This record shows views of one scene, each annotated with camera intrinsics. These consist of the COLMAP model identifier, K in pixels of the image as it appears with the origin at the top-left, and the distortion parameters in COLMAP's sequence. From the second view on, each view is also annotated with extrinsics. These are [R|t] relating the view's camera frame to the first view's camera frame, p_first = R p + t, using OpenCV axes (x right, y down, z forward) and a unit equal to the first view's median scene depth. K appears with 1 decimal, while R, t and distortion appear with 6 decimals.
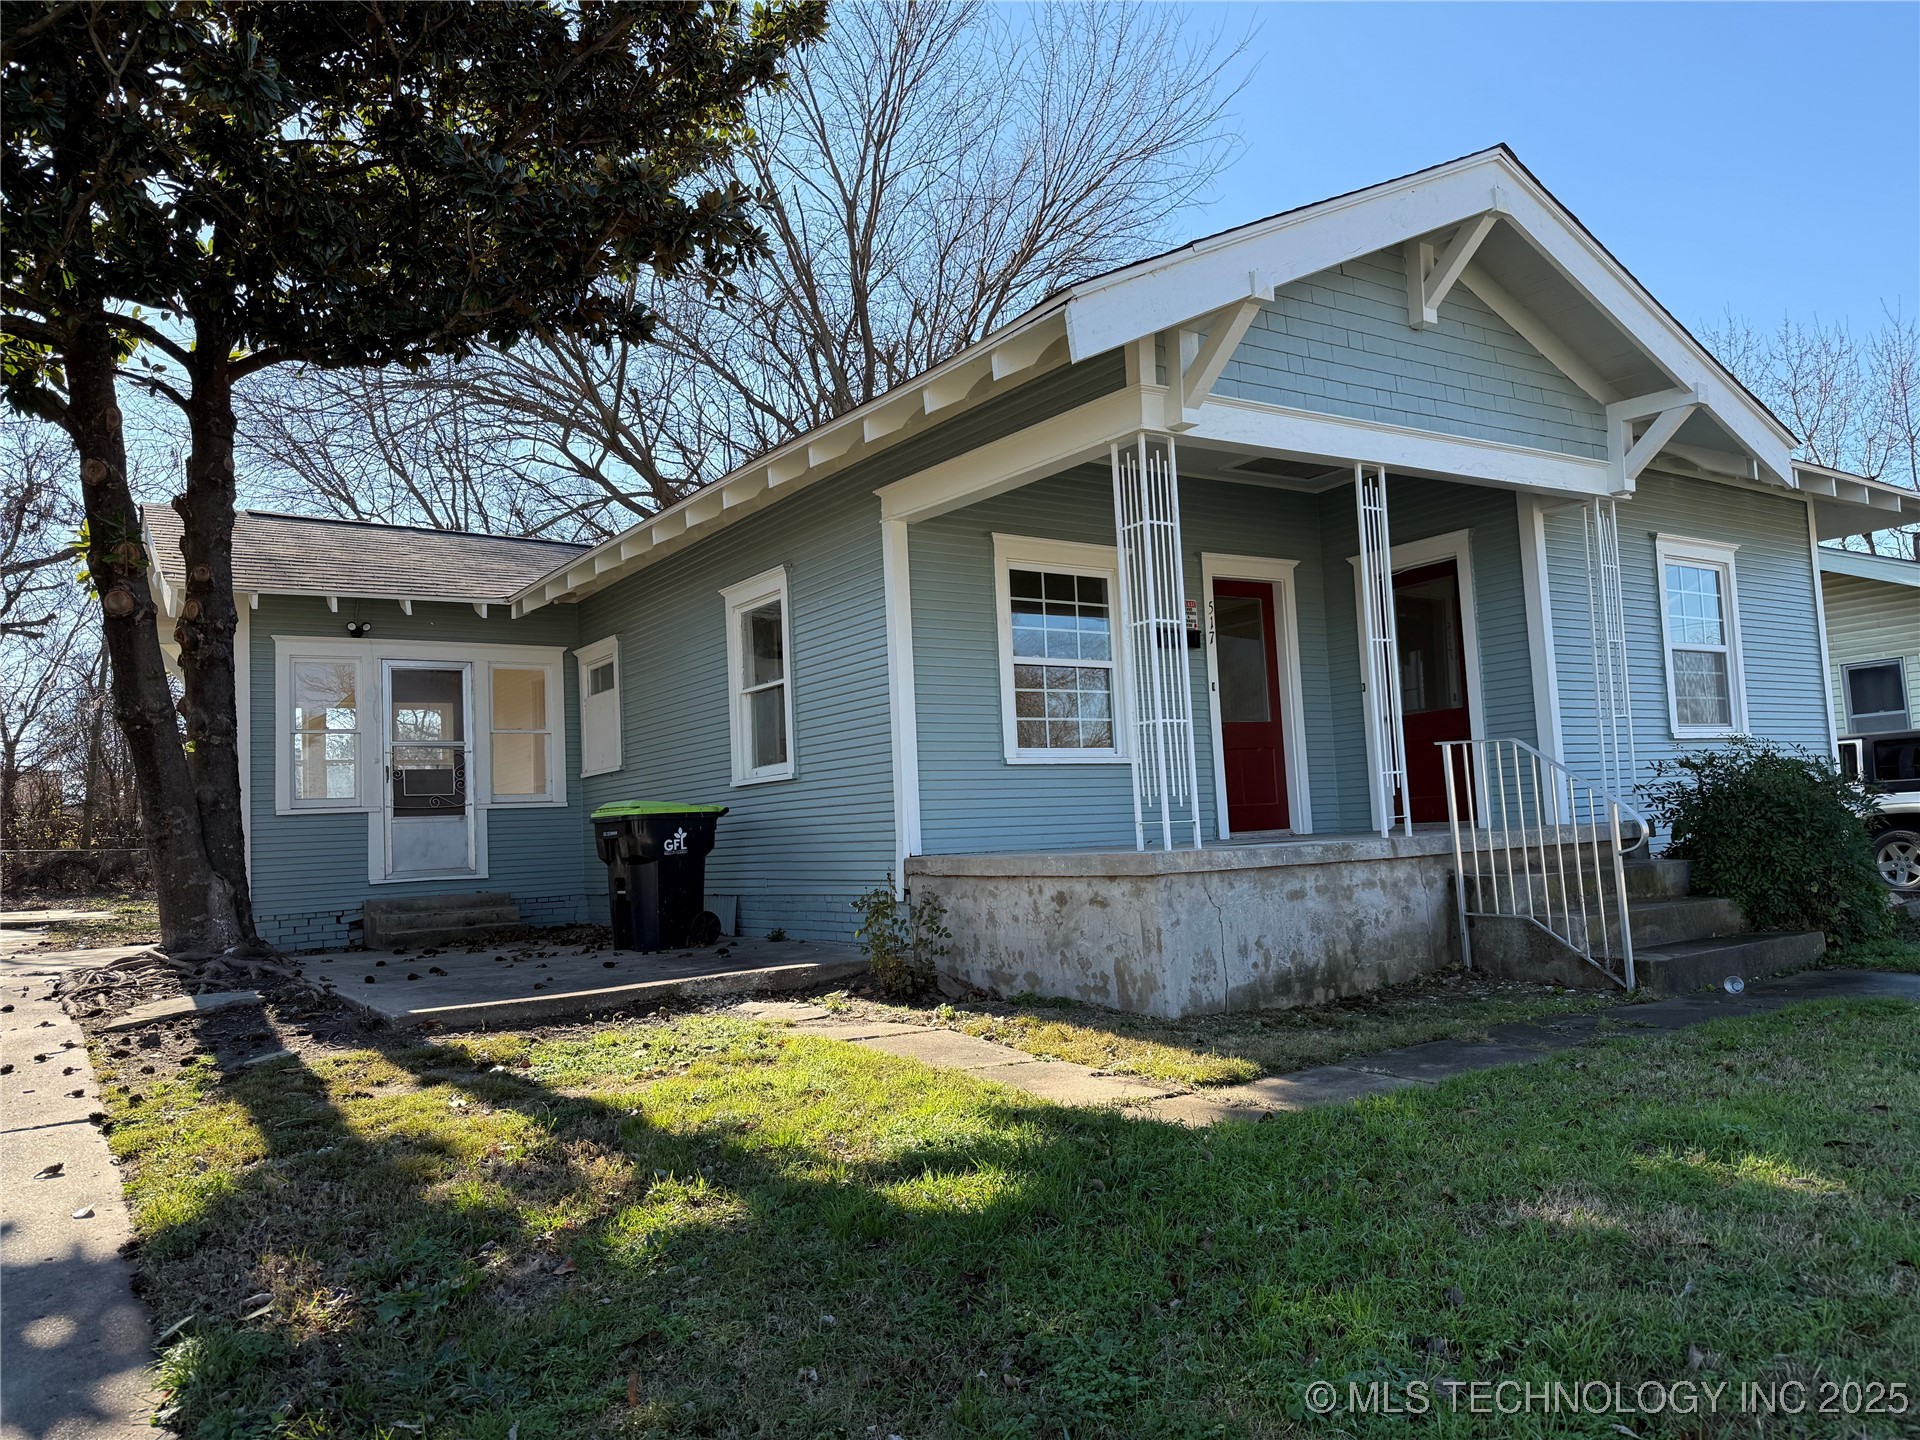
lens RADIAL K [[1340.9, 0, 953.2], [0, 1340.9, 724.2], [0, 0, 1]] dist [0.070676, -0.096192]
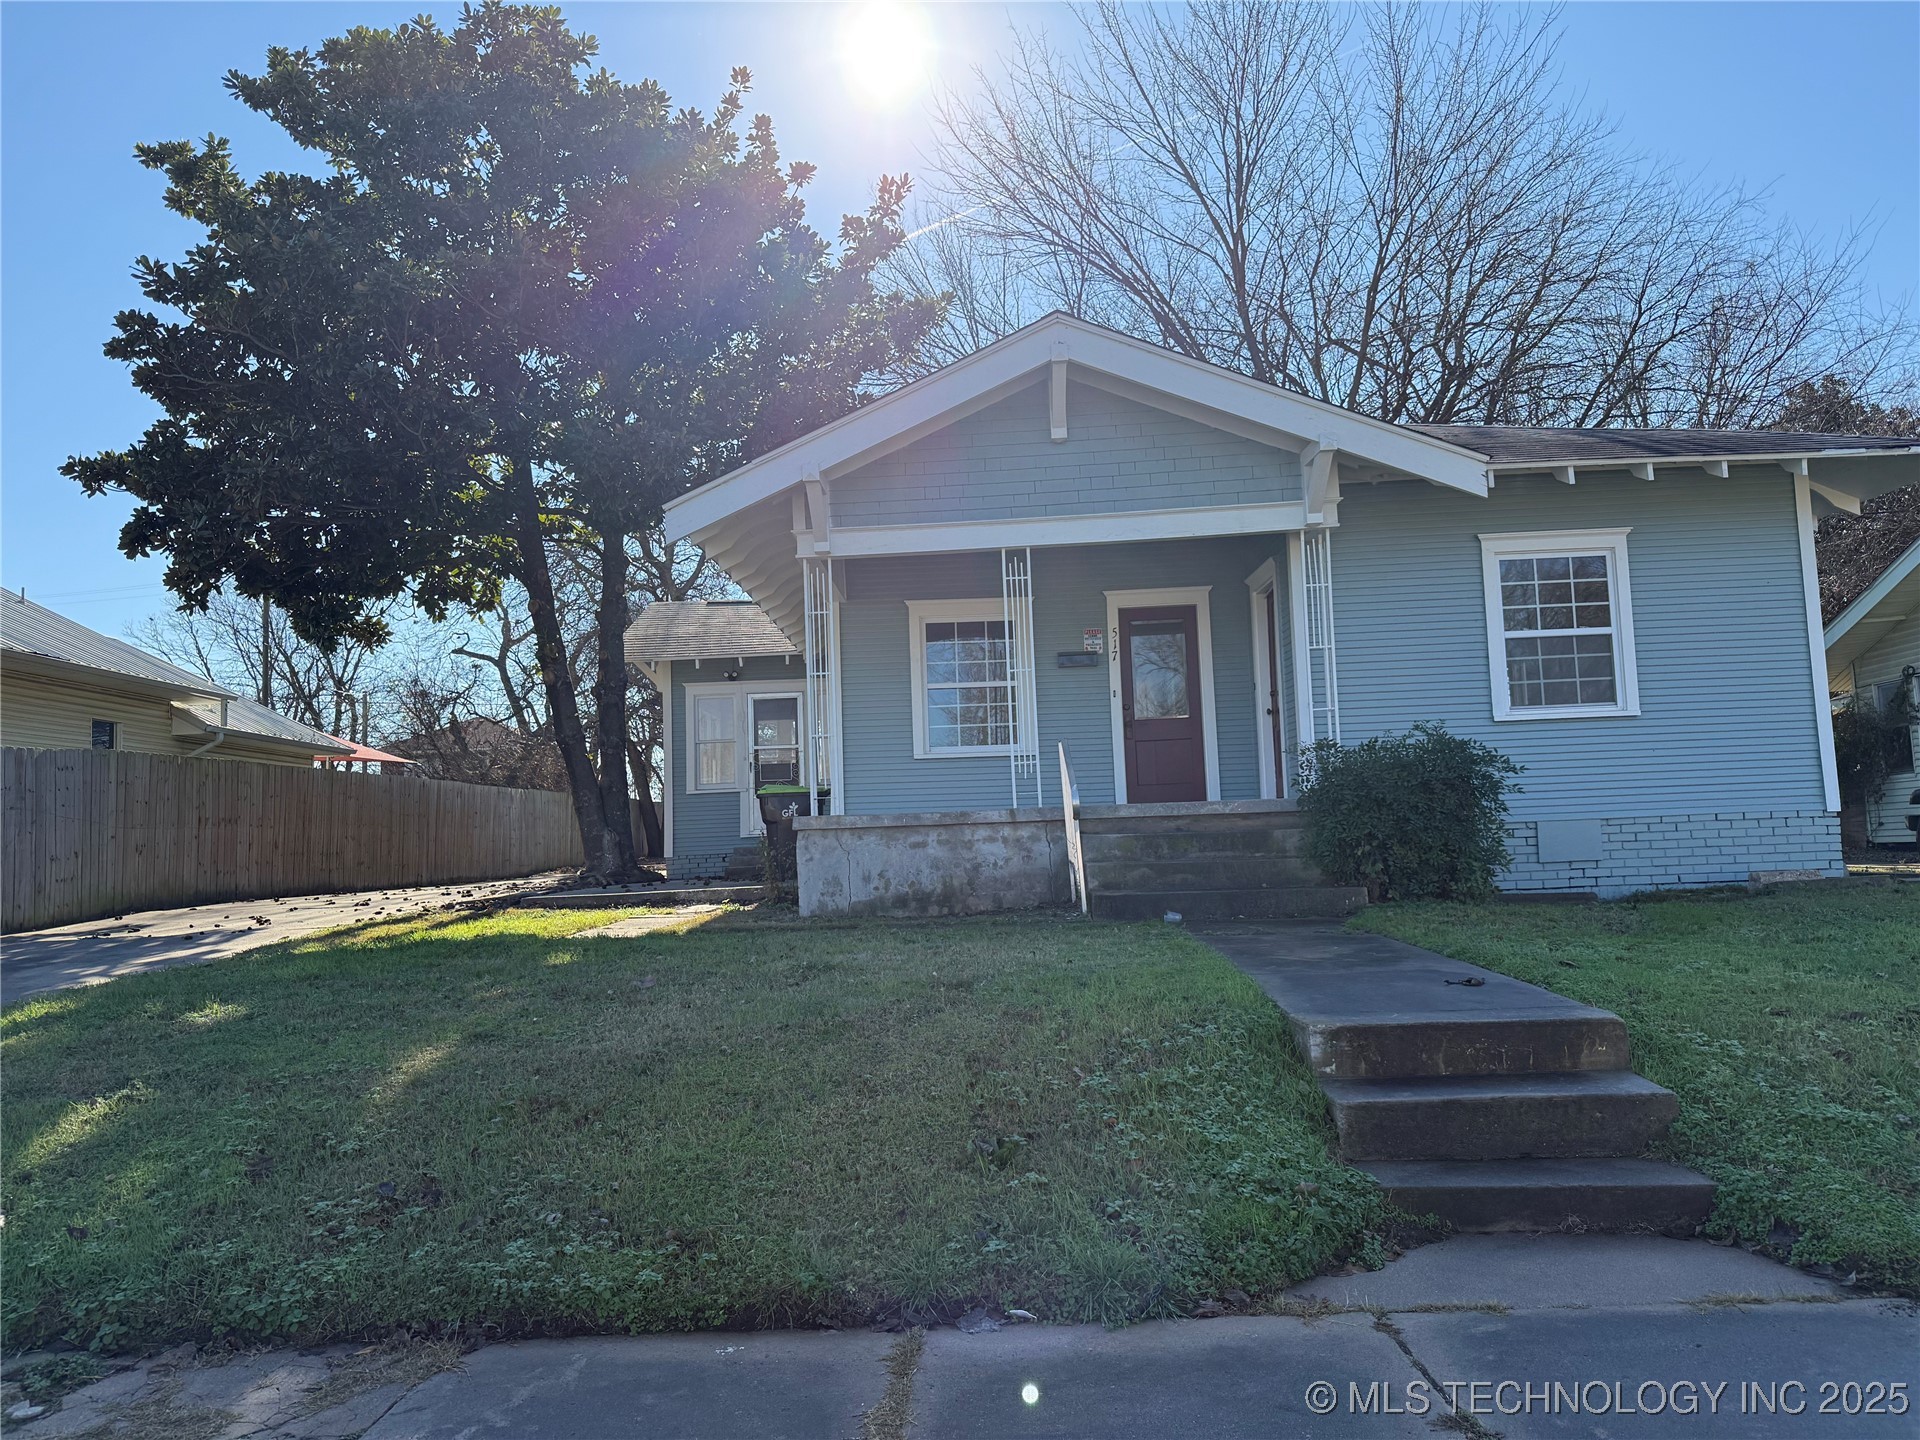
lens RADIAL K [[1340.9, 0, 948.8], [0, 1340.9, 721.6], [0, 0, 1]] dist [0.070676, -0.096192]
pose [[0.815201, -0.035950, -0.578062, 1.128447], [0.045176, 0.998978, 0.001581, -0.014053], [0.577414, -0.027404, 0.815992, -0.214652]]
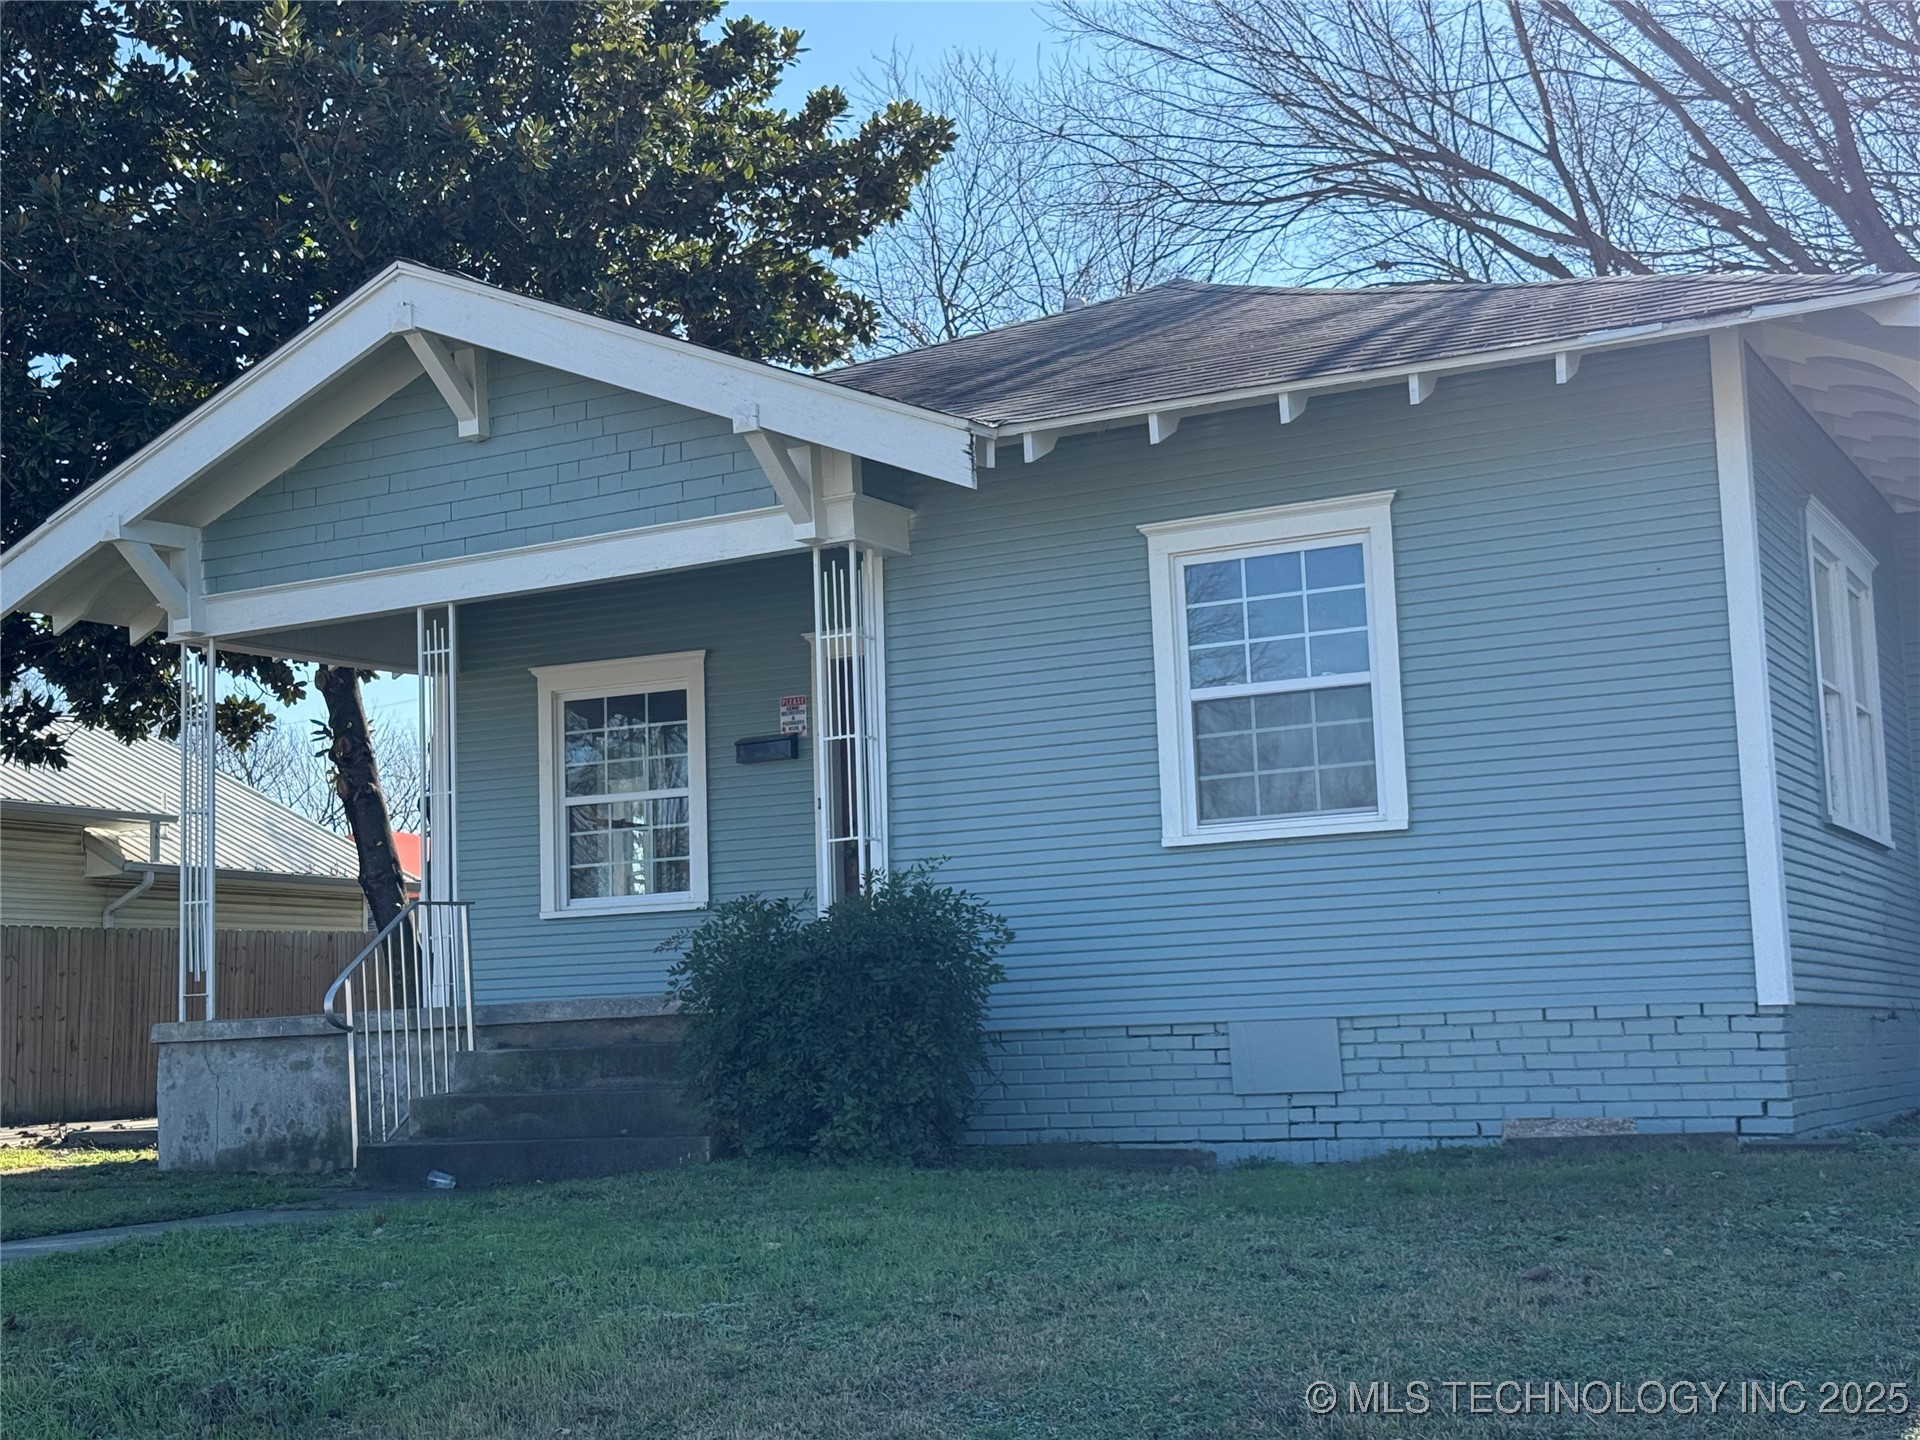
lens RADIAL K [[2664.9, 0, 963.6], [0, 2664.9, 717.3], [0, 0, 1]] dist [0.147068, 0.000000]
pose [[0.488354, -0.080723, -0.868904, 2.207483], [0.084426, 0.995412, -0.045026, -0.001244], [0.868552, -0.051369, 0.492929, 0.427698]]
